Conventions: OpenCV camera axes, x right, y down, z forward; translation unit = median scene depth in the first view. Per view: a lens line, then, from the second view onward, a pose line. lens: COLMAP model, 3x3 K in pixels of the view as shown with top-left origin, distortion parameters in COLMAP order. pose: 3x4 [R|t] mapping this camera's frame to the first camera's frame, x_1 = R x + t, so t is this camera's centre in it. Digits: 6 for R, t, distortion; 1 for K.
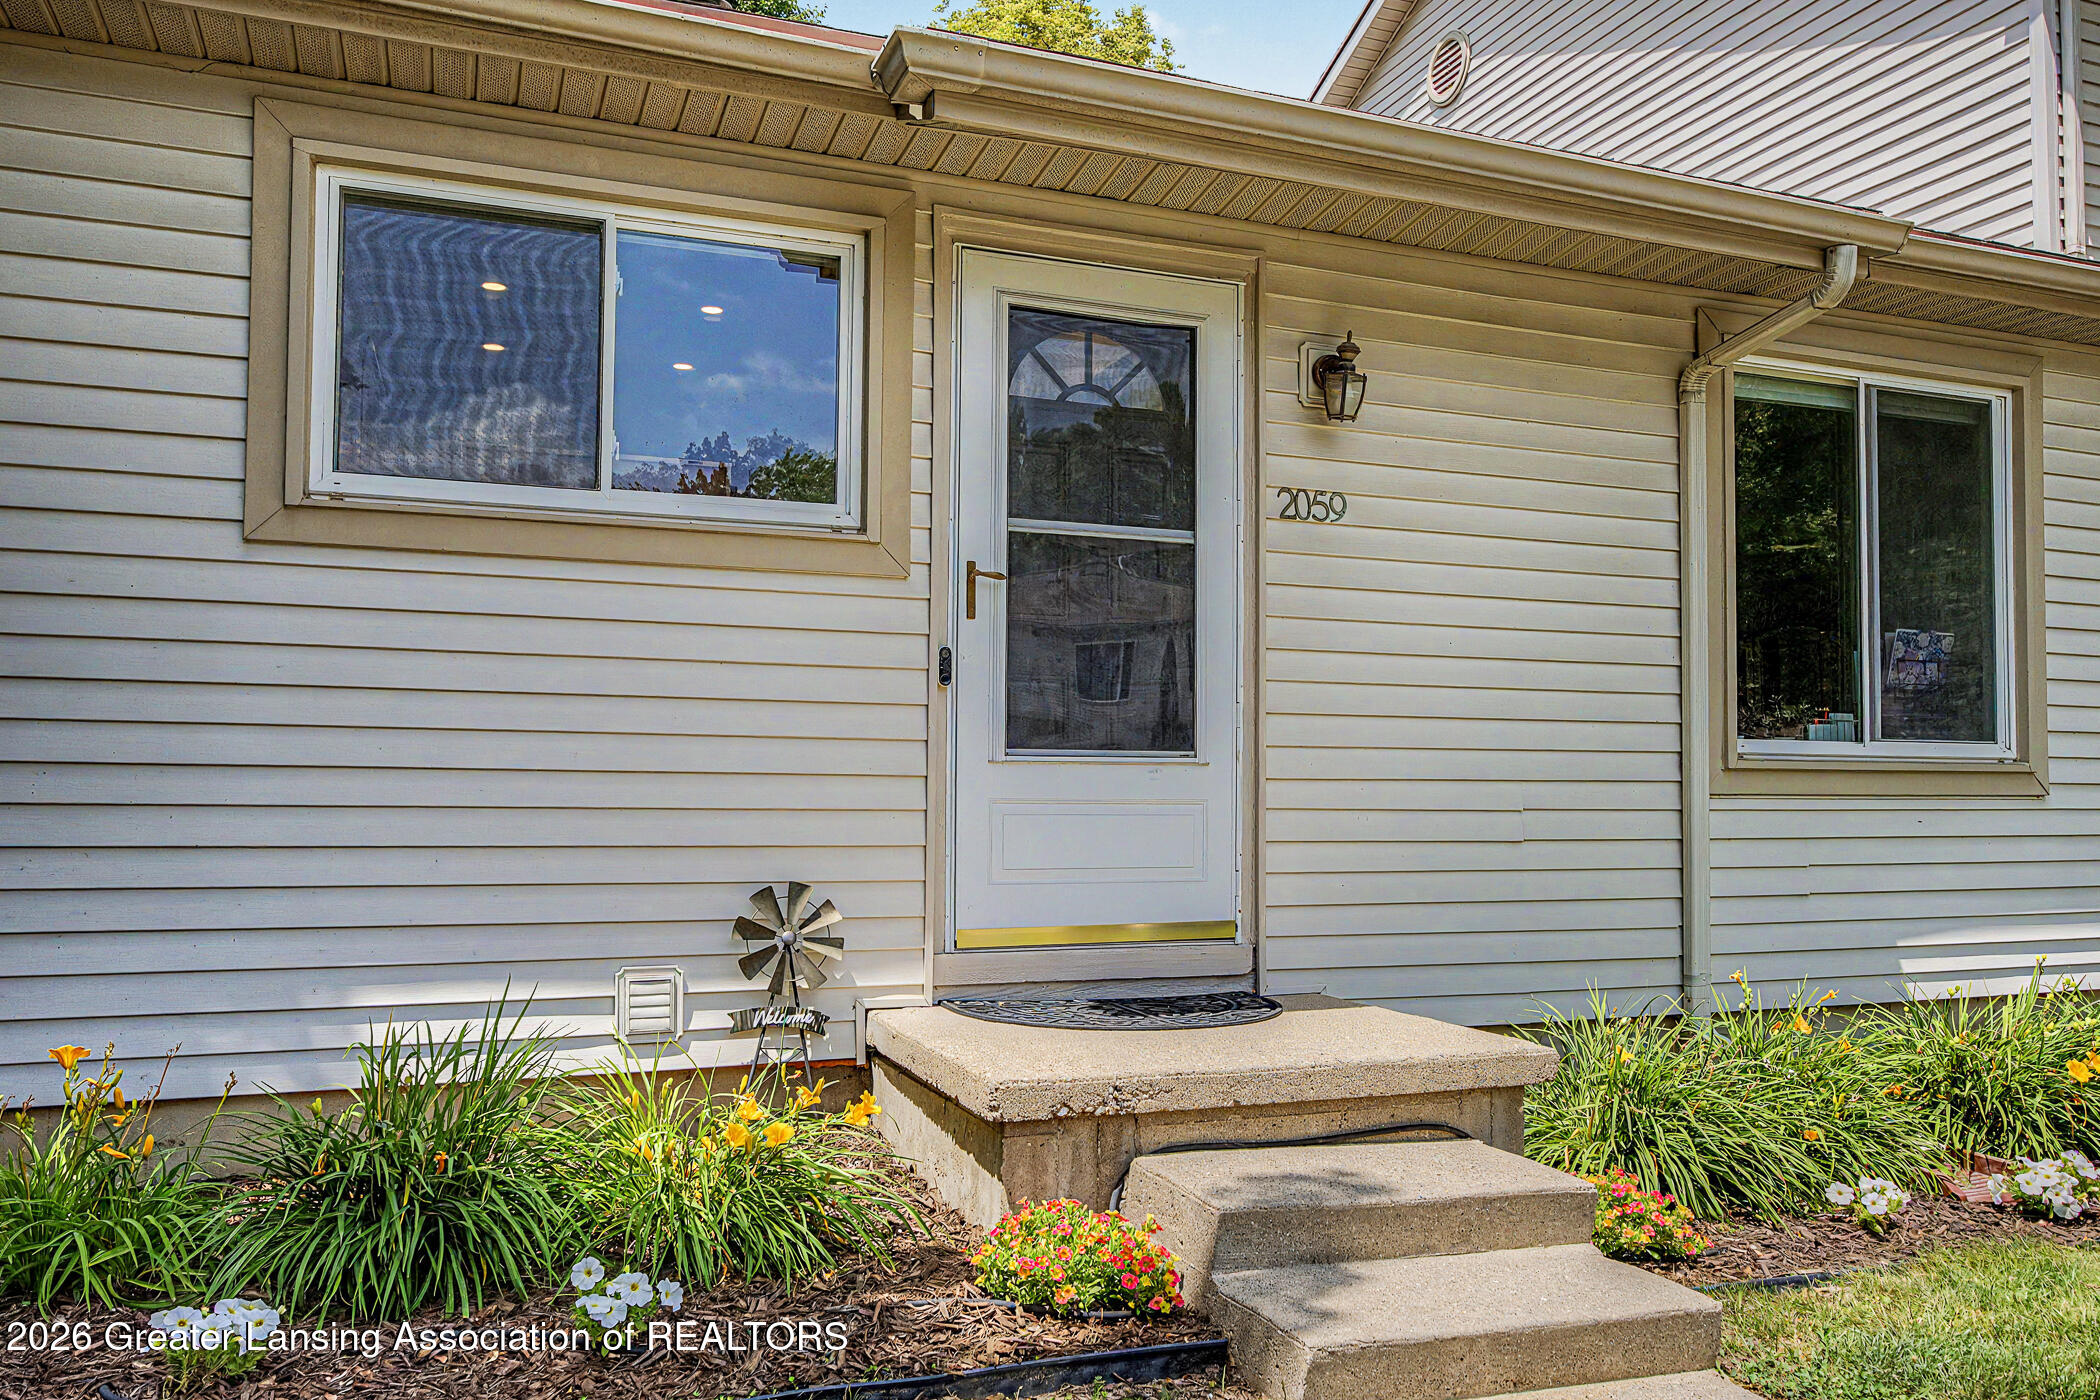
lens RADIAL K [[1545.7, 0, 1051.9], [0, 1545.7, 712.3], [0, 0, 1]] dist [0.001382, -0.001234]
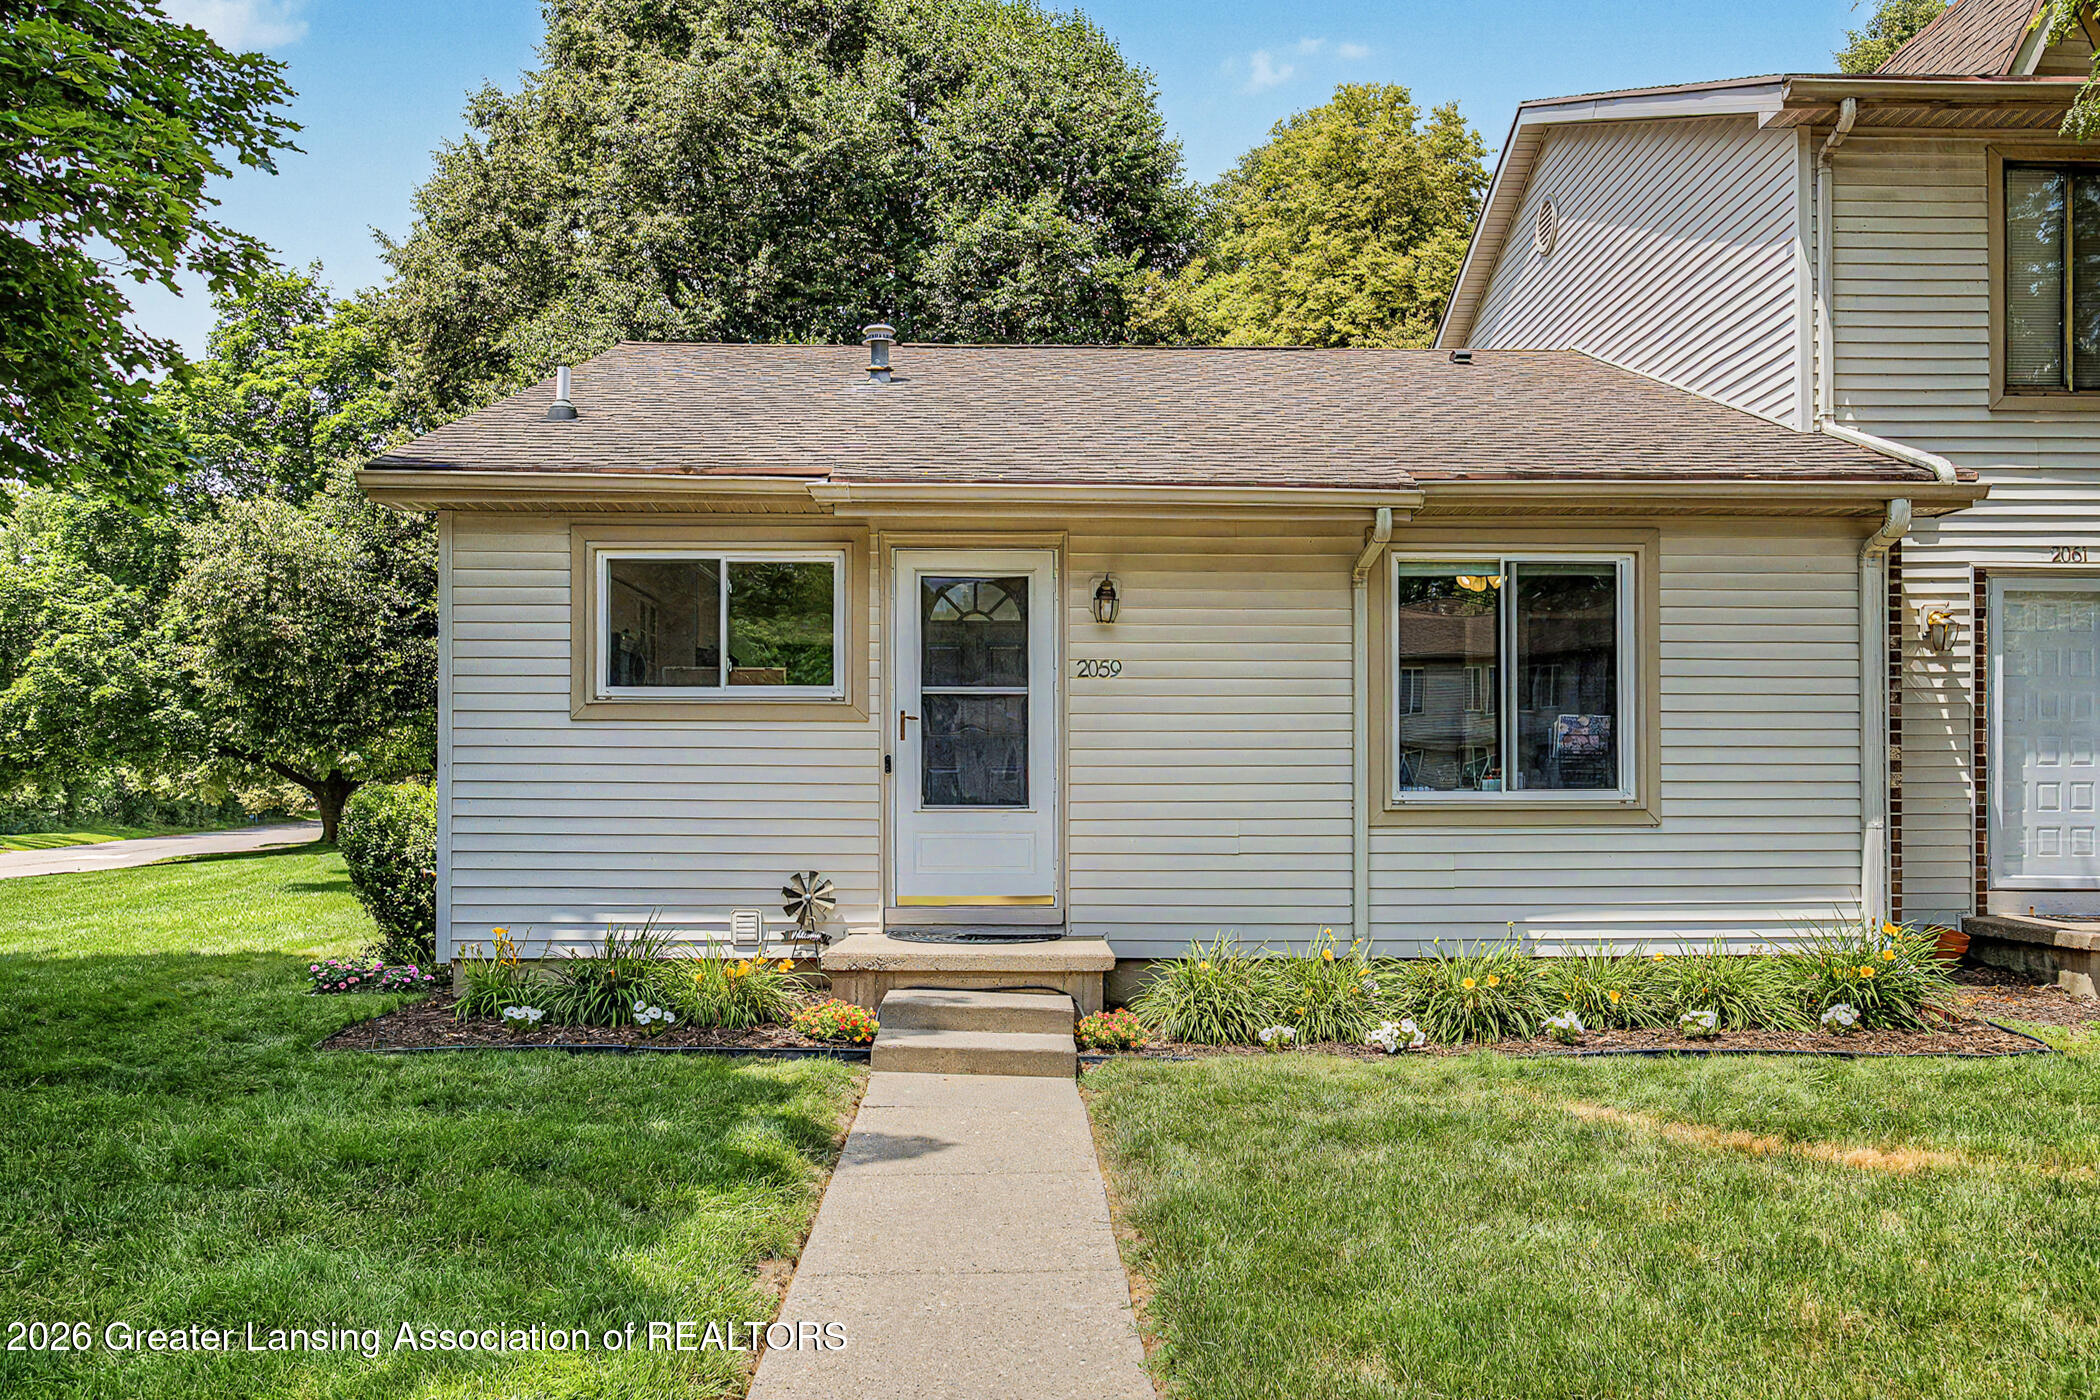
lens RADIAL K [[1545.7, 0, 1051.3], [0, 1545.7, 775.0], [0, 0, 1]] dist [0.001382, -0.001234]
pose [[0.941315, -0.013091, -0.337274, 0.787213], [0.023483, 0.999366, 0.026751, -0.063316], [0.336710, -0.033101, 0.941026, -0.790958]]
